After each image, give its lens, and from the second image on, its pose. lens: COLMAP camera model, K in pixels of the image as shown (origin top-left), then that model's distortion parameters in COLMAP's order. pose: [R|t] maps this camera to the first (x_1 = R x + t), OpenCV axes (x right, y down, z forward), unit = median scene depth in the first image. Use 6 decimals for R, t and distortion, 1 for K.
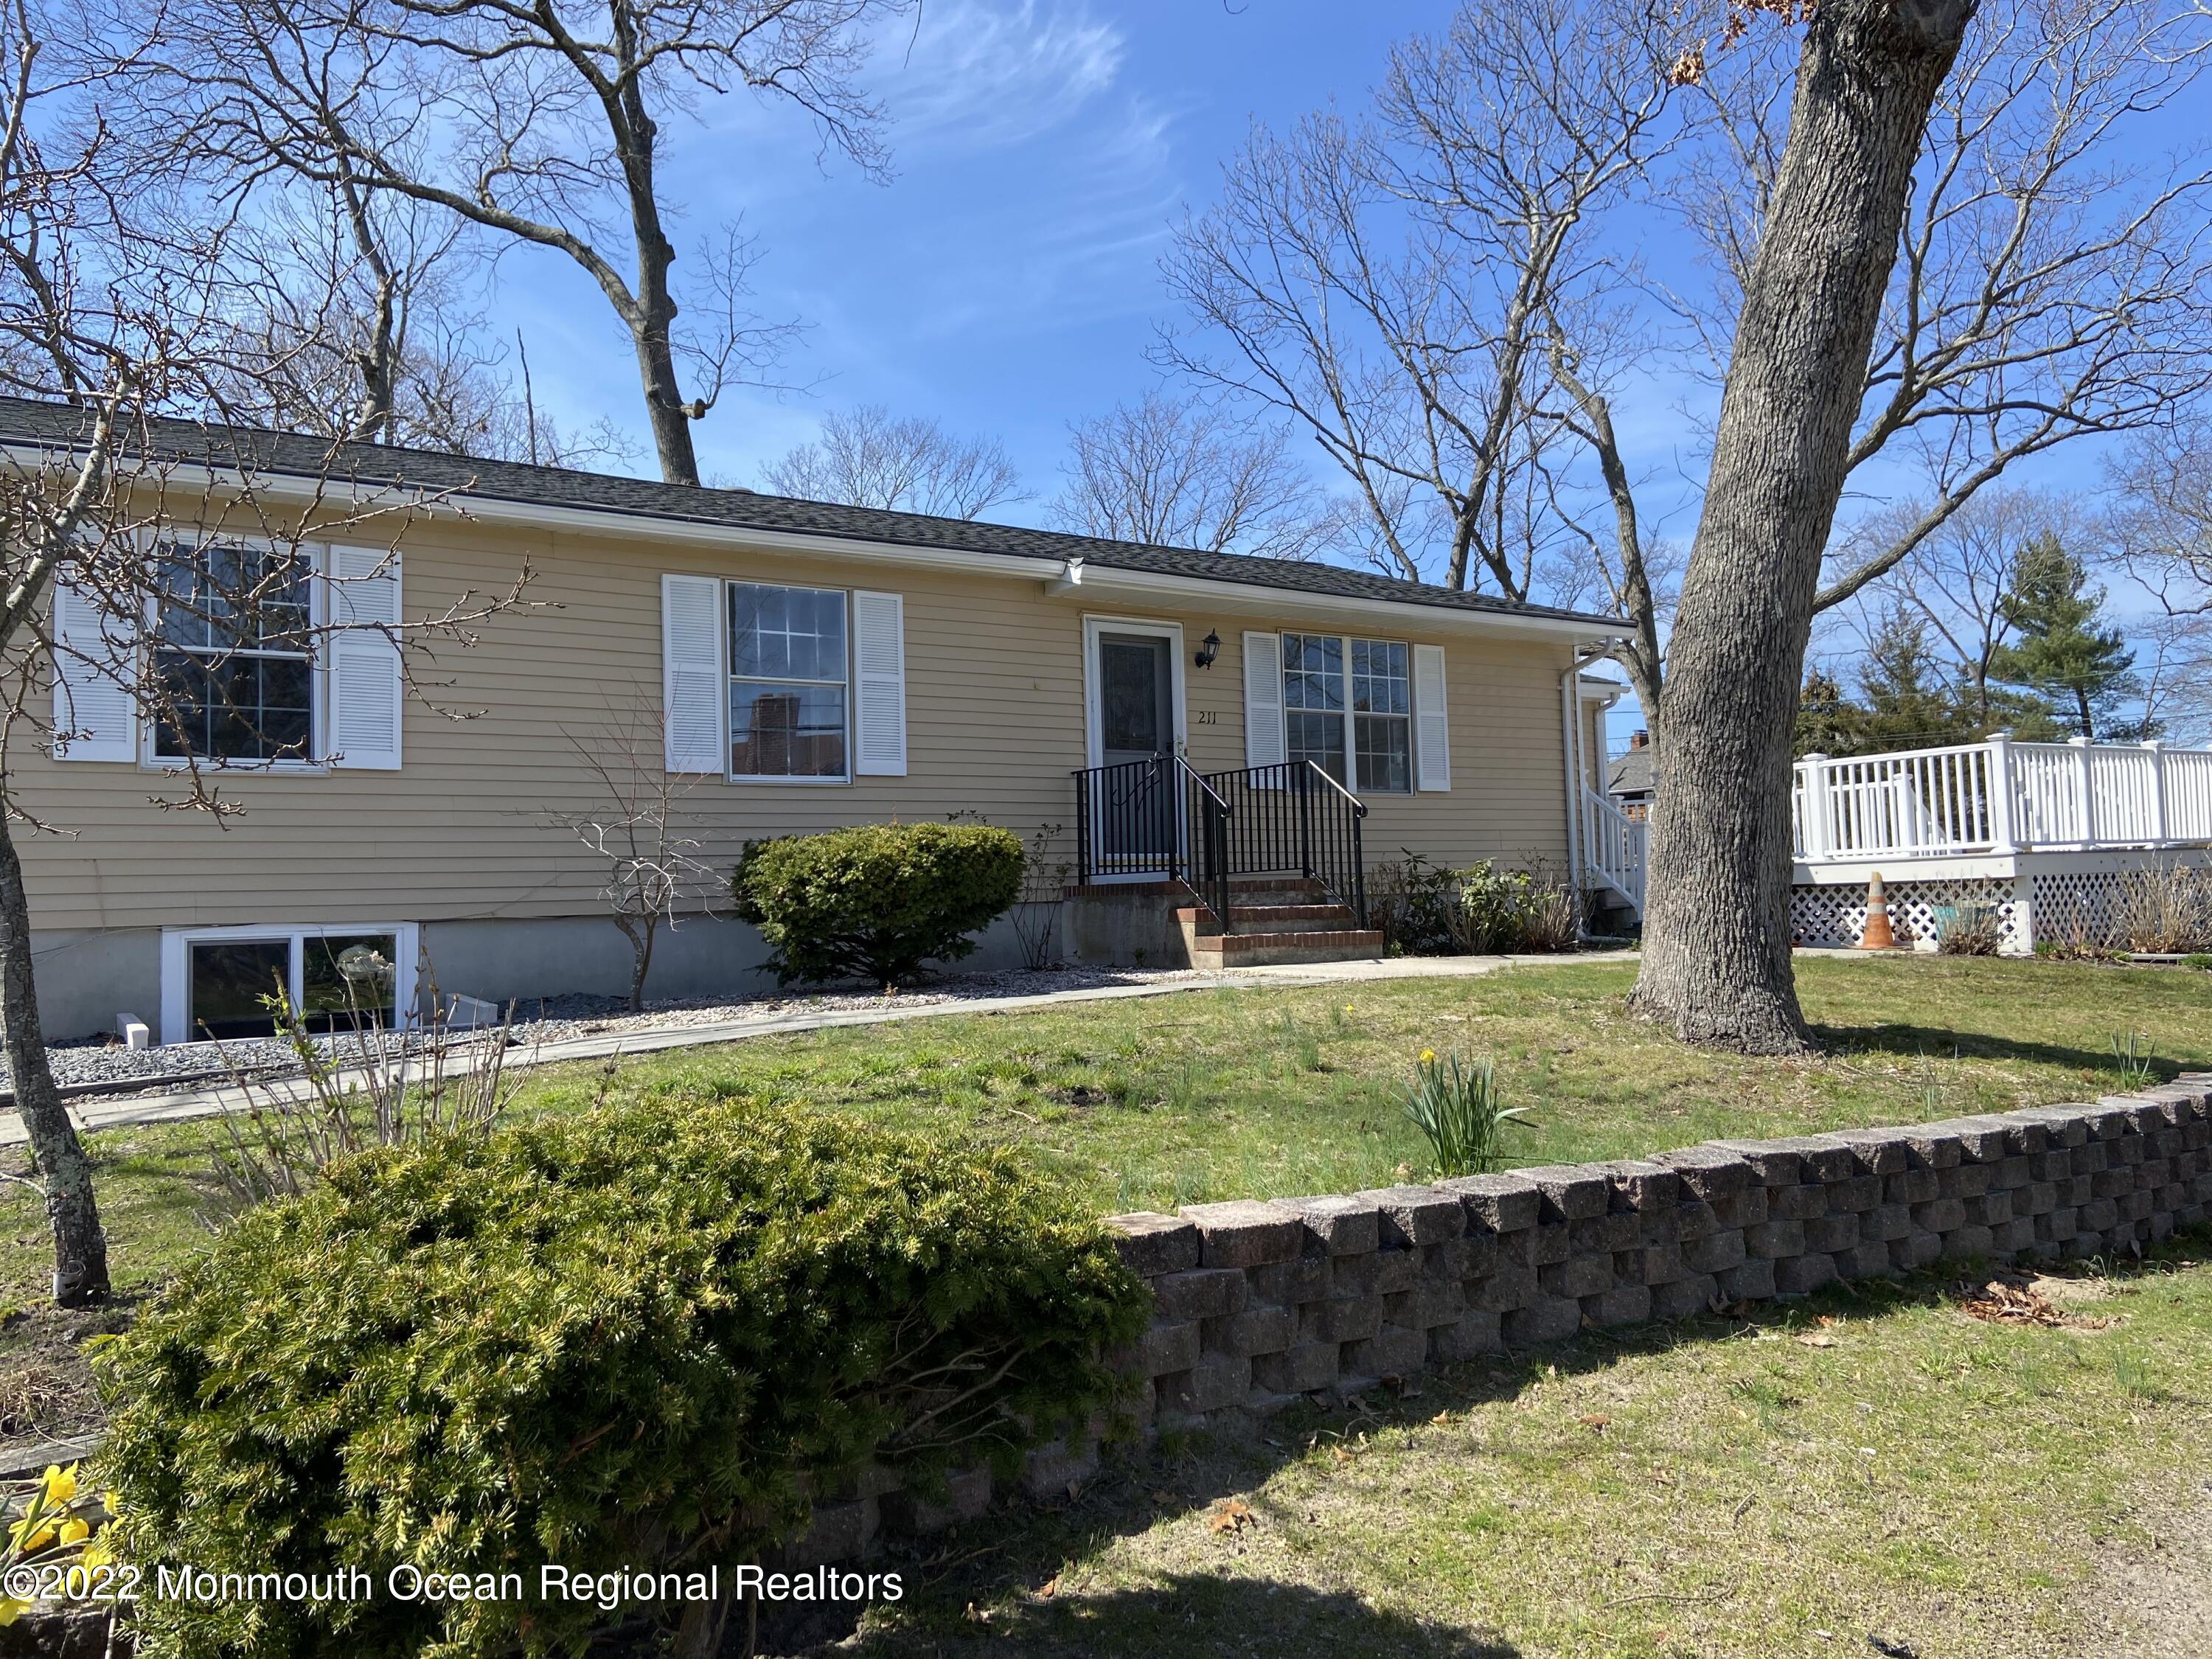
lens RADIAL K [[1696.6, 0, 1107.5], [0, 1696.6, 789.7], [0, 0, 1]] dist [0.149503, -0.203867]
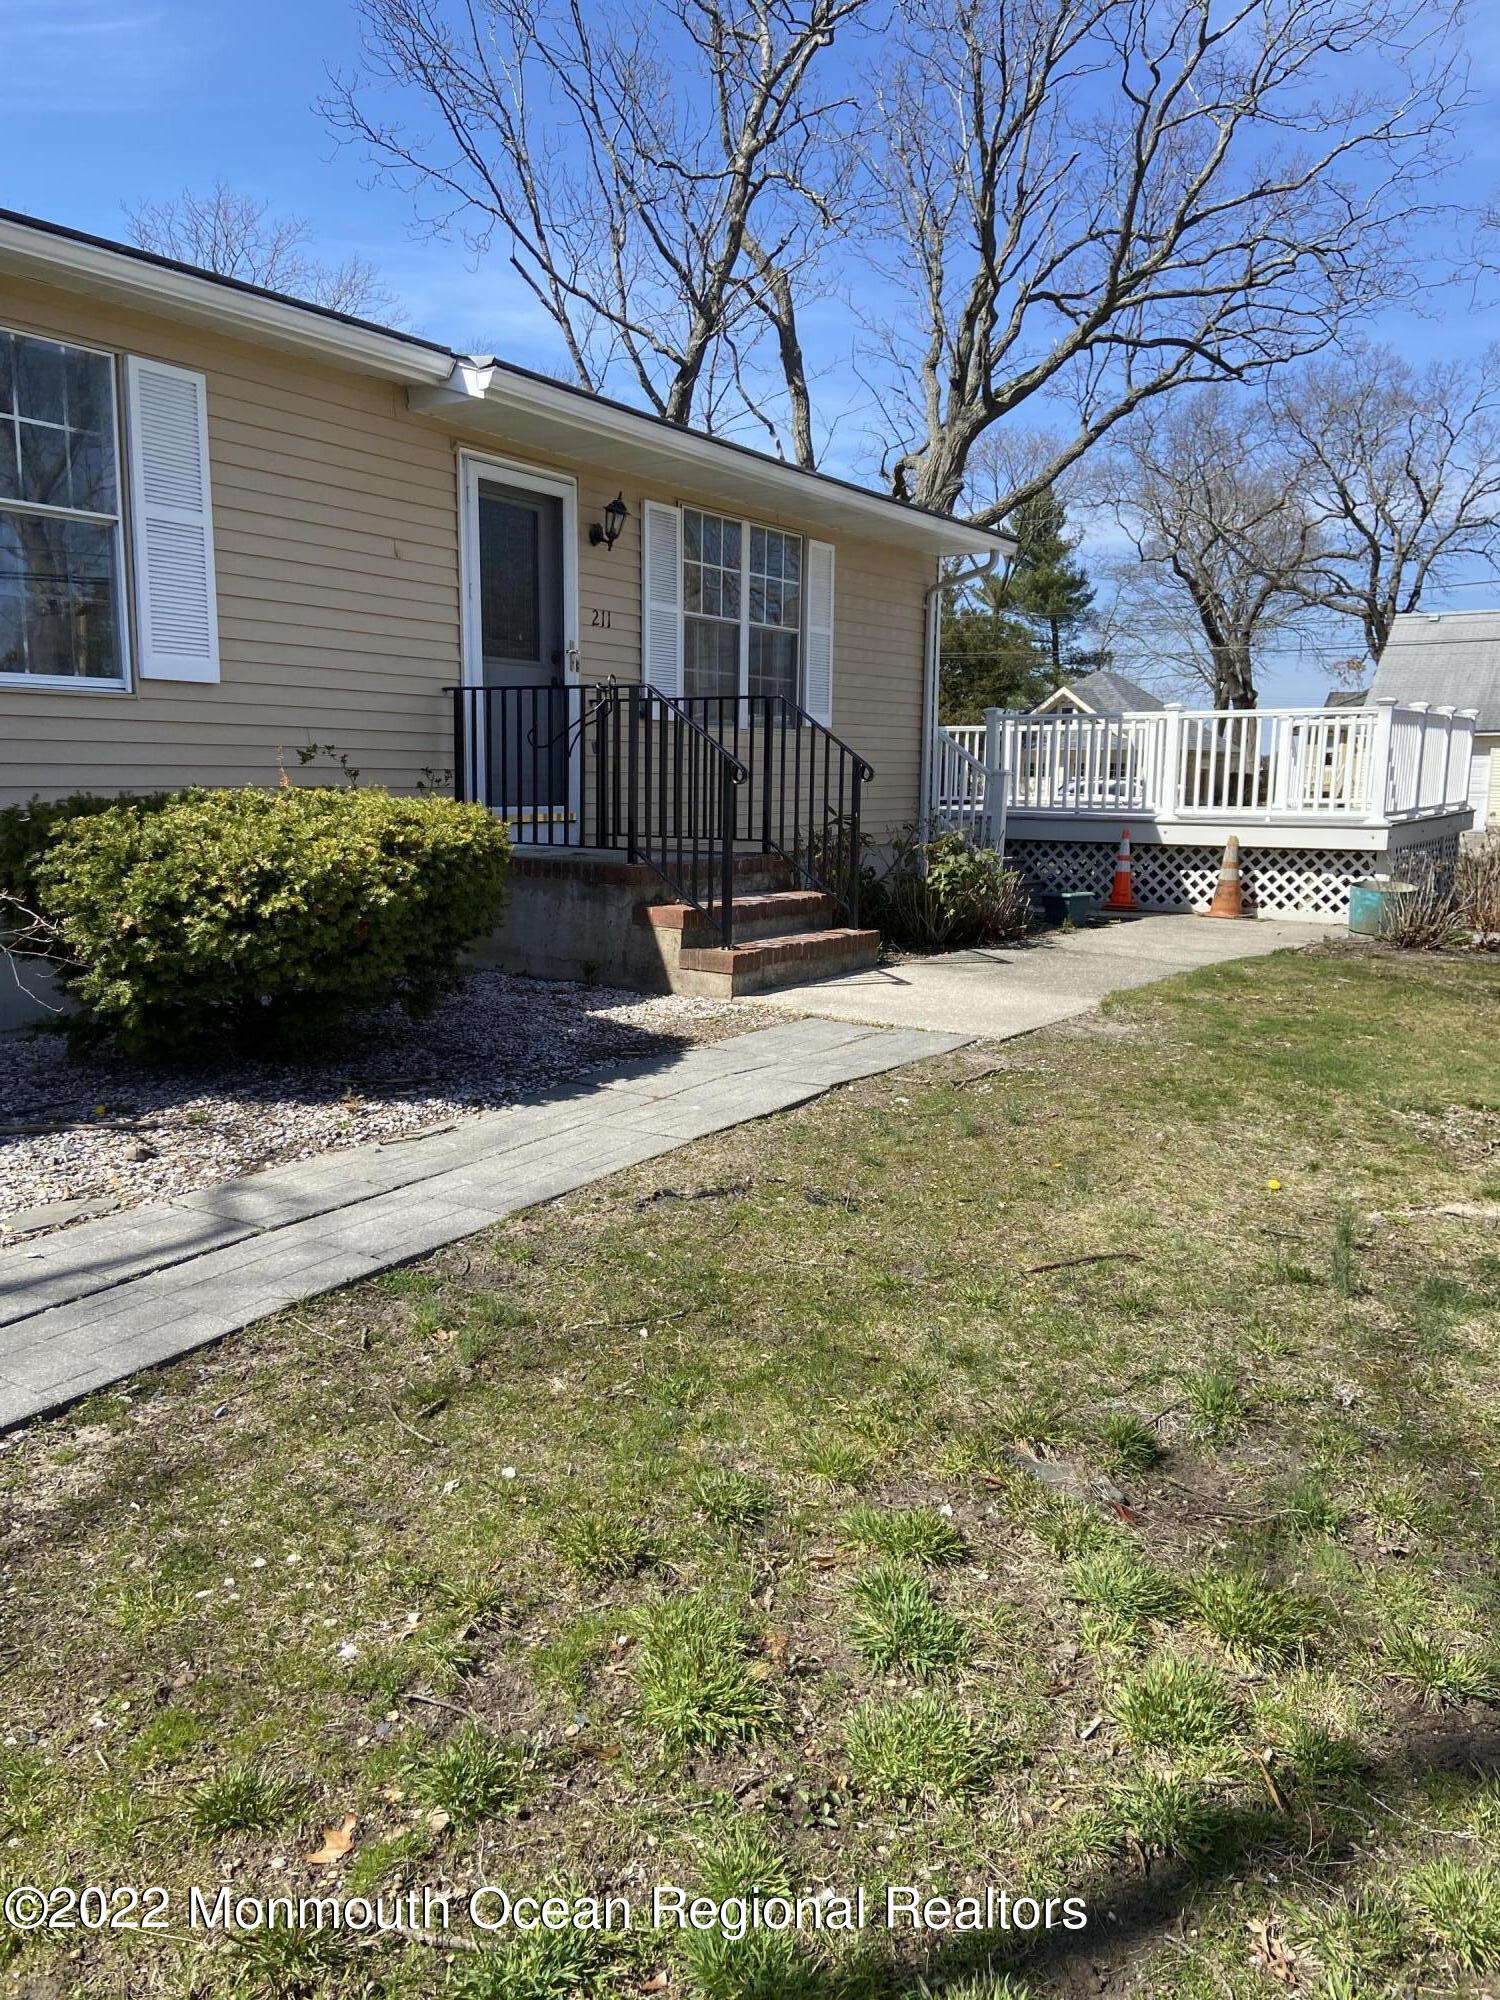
lens RADIAL K [[1534.0, 0, 750.0], [0, 1534.0, 1000.0], [0, 0, 1]] dist [0.149503, -0.203867]
pose [[0.926177, -0.014199, 0.376823, -0.126617], [-0.067062, 0.977159, 0.201648, -0.019020], [-0.371079, -0.212033, 0.904070, 0.307318]]
